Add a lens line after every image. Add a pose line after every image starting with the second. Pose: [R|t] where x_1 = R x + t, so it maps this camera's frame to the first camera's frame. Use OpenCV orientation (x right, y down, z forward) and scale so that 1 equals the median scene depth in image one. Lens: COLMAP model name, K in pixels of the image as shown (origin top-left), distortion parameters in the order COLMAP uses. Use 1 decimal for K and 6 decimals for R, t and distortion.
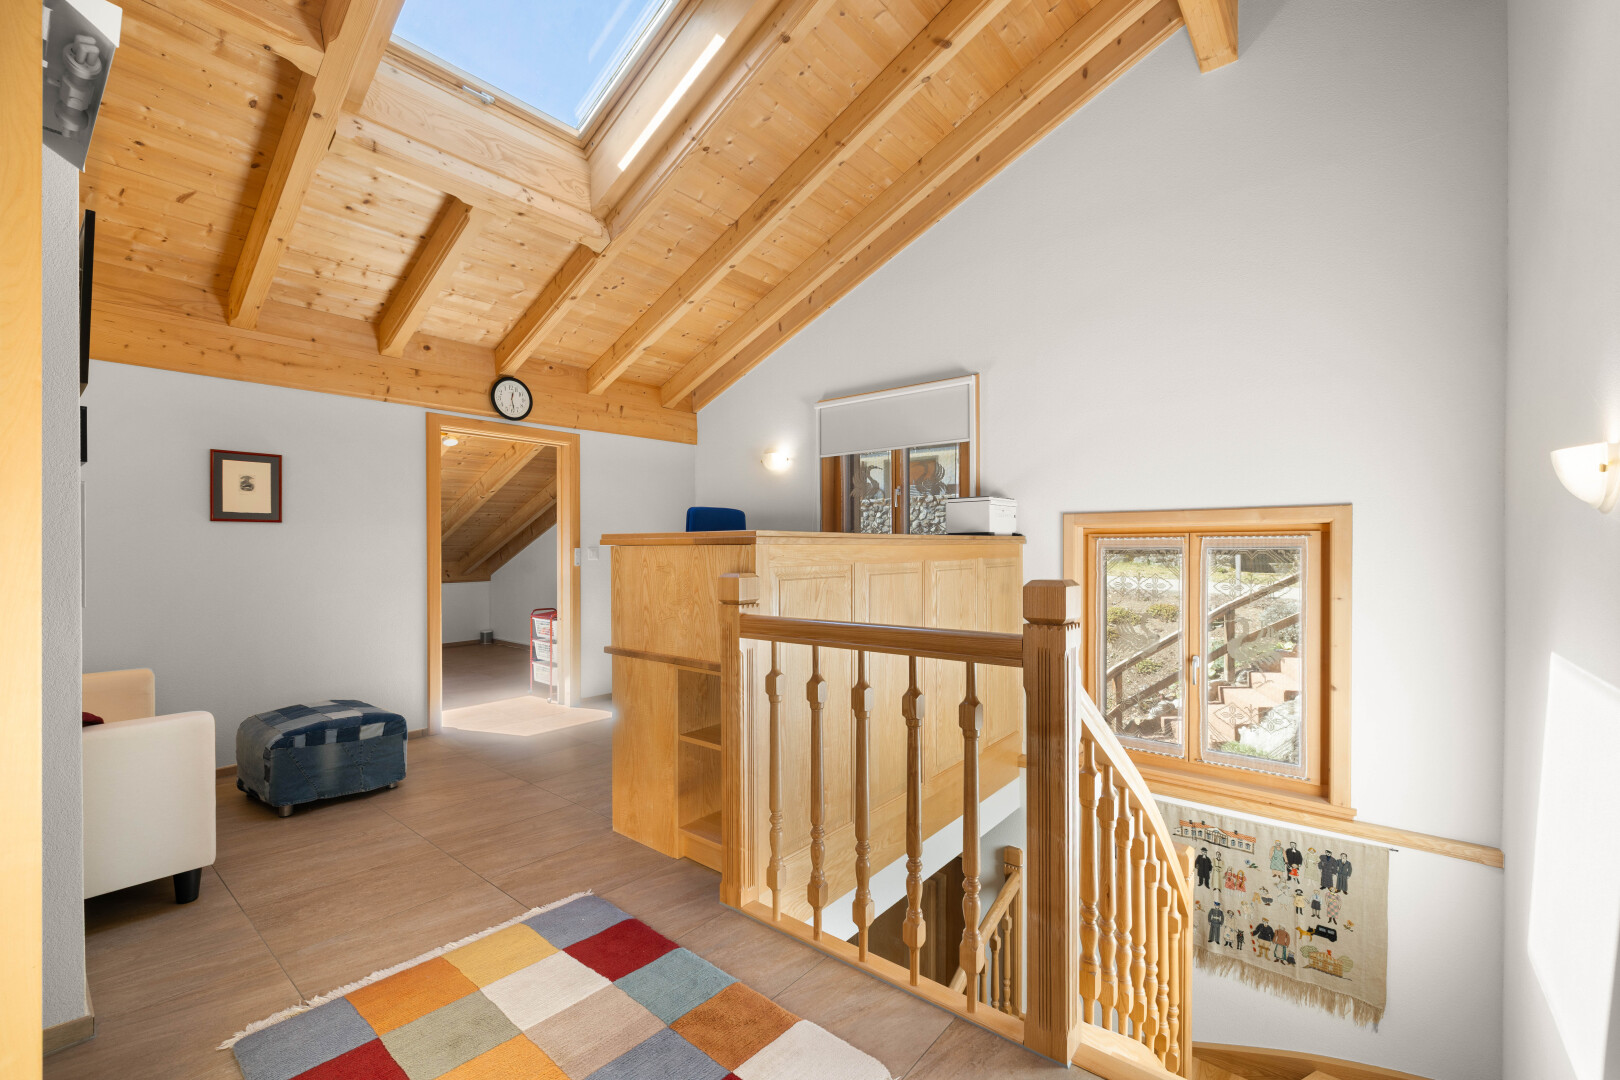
lens RADIAL K [[676.6, 0, 812.5], [0, 676.6, 546.7], [0, 0, 1]] dist [-0.007044, 0.000893]
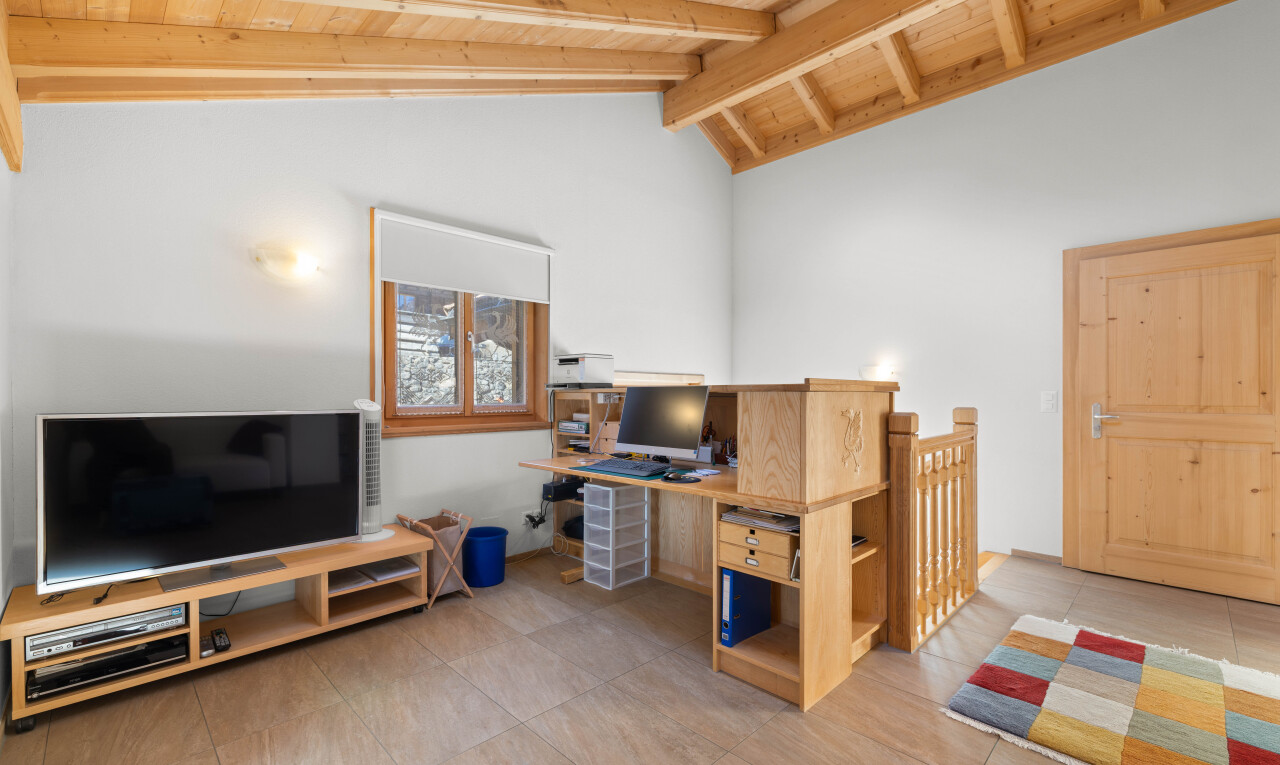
lens RADIAL K [[538.2, 0, 641.3], [0, 538.2, 389.1], [0, 0, 1]] dist [-0.003916, -0.000732]
pose [[0.110707, 0.006308, 0.993833, -0.670301], [-0.001094, 0.999980, -0.006225, -0.004044], [-0.993852, -0.000398, 0.110712, 0.739848]]
